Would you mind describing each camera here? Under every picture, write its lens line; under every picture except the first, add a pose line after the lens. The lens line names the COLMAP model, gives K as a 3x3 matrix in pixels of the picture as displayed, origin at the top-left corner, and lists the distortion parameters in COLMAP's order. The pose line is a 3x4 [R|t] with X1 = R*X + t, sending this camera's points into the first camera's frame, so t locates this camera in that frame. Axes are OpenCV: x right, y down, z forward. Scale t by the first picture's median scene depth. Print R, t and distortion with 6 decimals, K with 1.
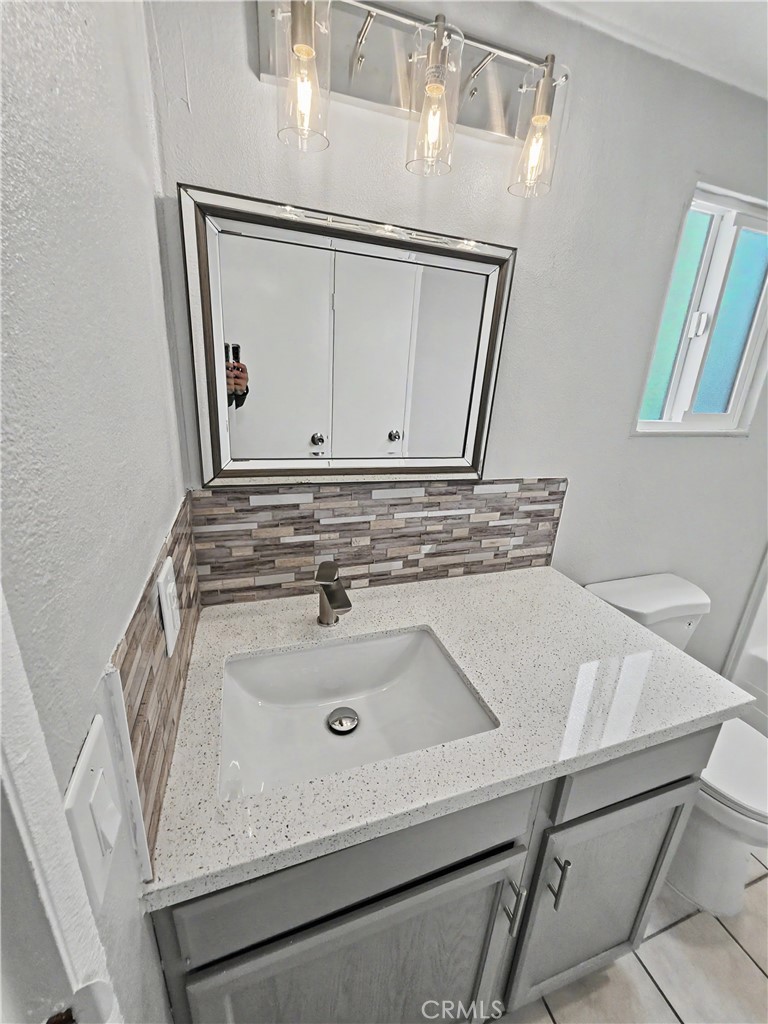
lens RADIAL K [[441.7, 0, 381.1], [0, 441.7, 531.3], [0, 0, 1]] dist [-0.000378, 0.001976]
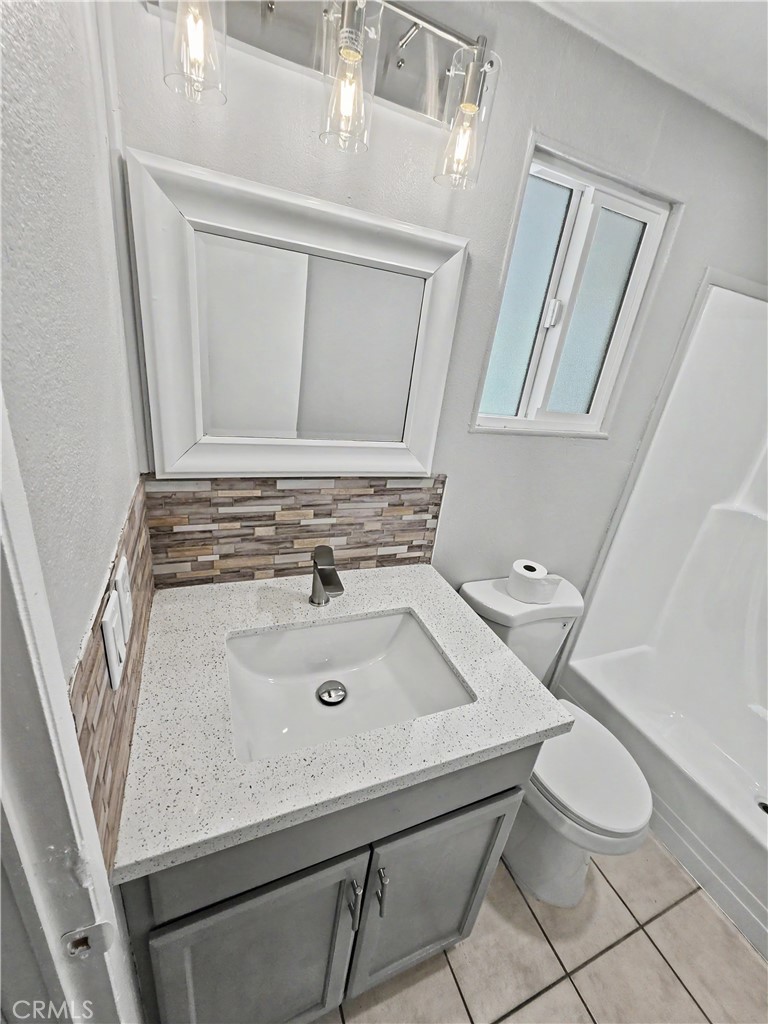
lens RADIAL K [[417.0, 0, 390.5], [0, 417.0, 540.1], [0, 0, 1]] dist [-0.008514, 0.002053]
pose [[0.998101, 0.030696, 0.053410, 0.187788], [-0.033213, 0.998347, 0.046905, -0.012500], [-0.051882, -0.048590, 0.997470, 0.065042]]
